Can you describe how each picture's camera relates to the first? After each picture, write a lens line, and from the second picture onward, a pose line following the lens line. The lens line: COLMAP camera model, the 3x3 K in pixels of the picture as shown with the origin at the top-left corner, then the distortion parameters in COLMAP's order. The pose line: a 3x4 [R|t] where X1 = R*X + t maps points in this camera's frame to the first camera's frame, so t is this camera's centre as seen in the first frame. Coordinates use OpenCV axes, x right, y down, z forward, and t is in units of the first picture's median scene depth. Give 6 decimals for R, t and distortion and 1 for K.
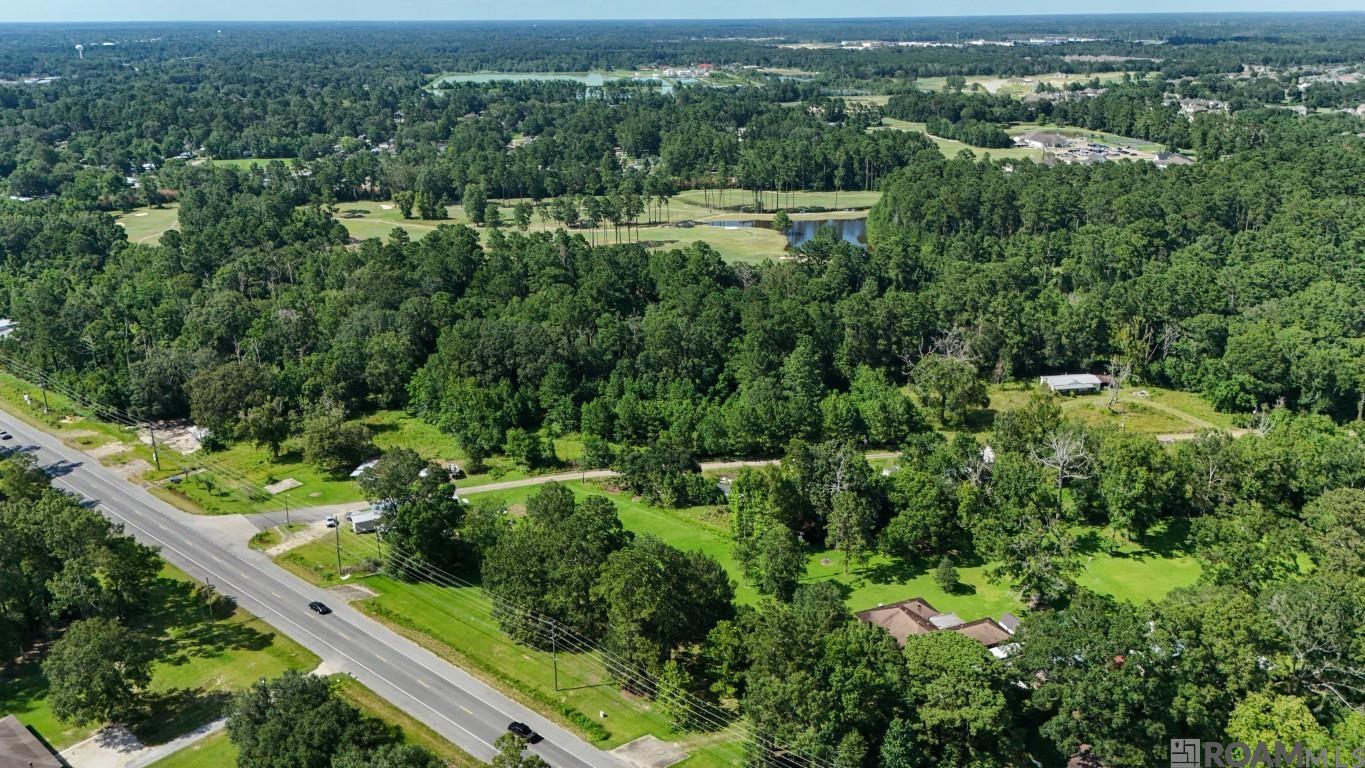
lens RADIAL K [[1027.1, 0, 682.5], [0, 1027.1, 384.0], [0, 0, 1]] dist [0.057774, -0.058570]
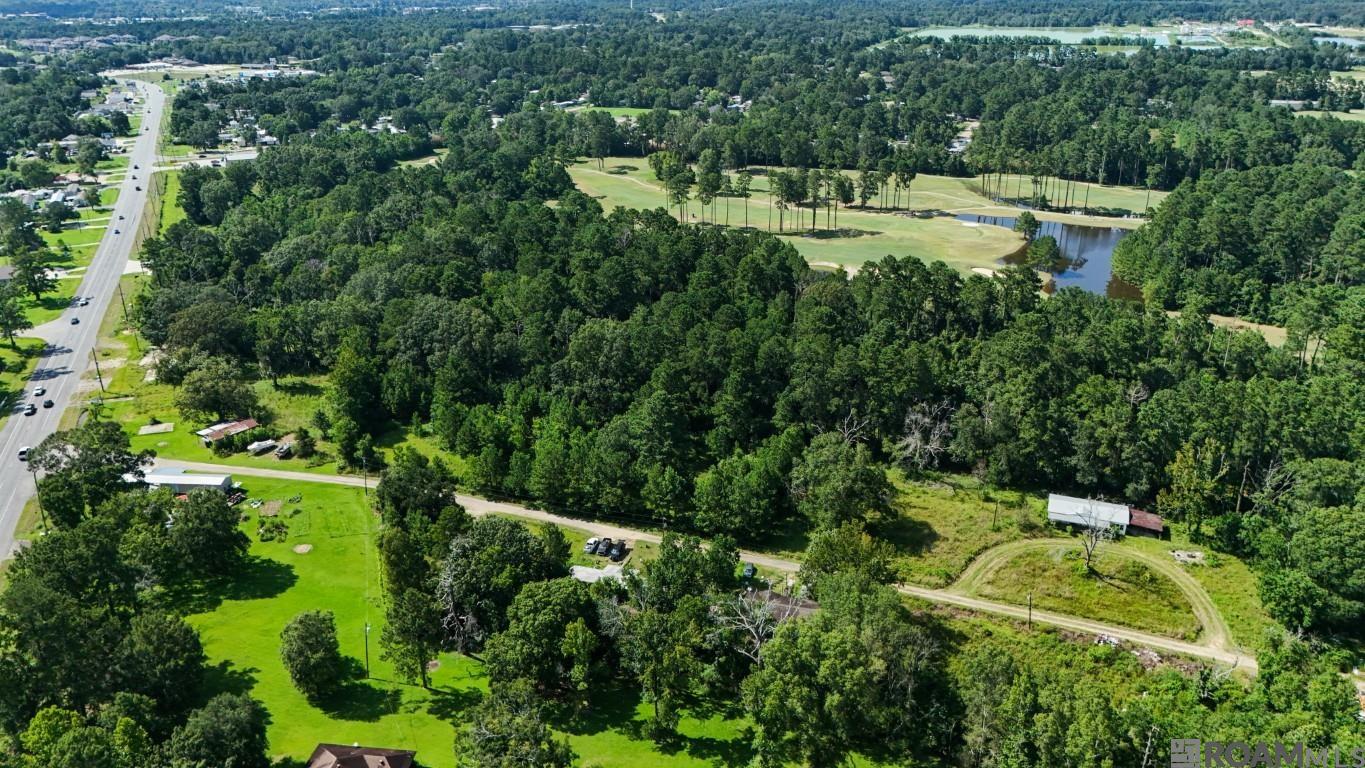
lens RADIAL K [[1027.1, 0, 682.5], [0, 1027.1, 384.0], [0, 0, 1]] dist [0.057774, -0.058570]
pose [[0.866374, 0.184132, -0.464210, 0.248792], [-0.164303, 0.982893, 0.083225, -0.054694], [0.471593, 0.004167, 0.881806, 0.150373]]
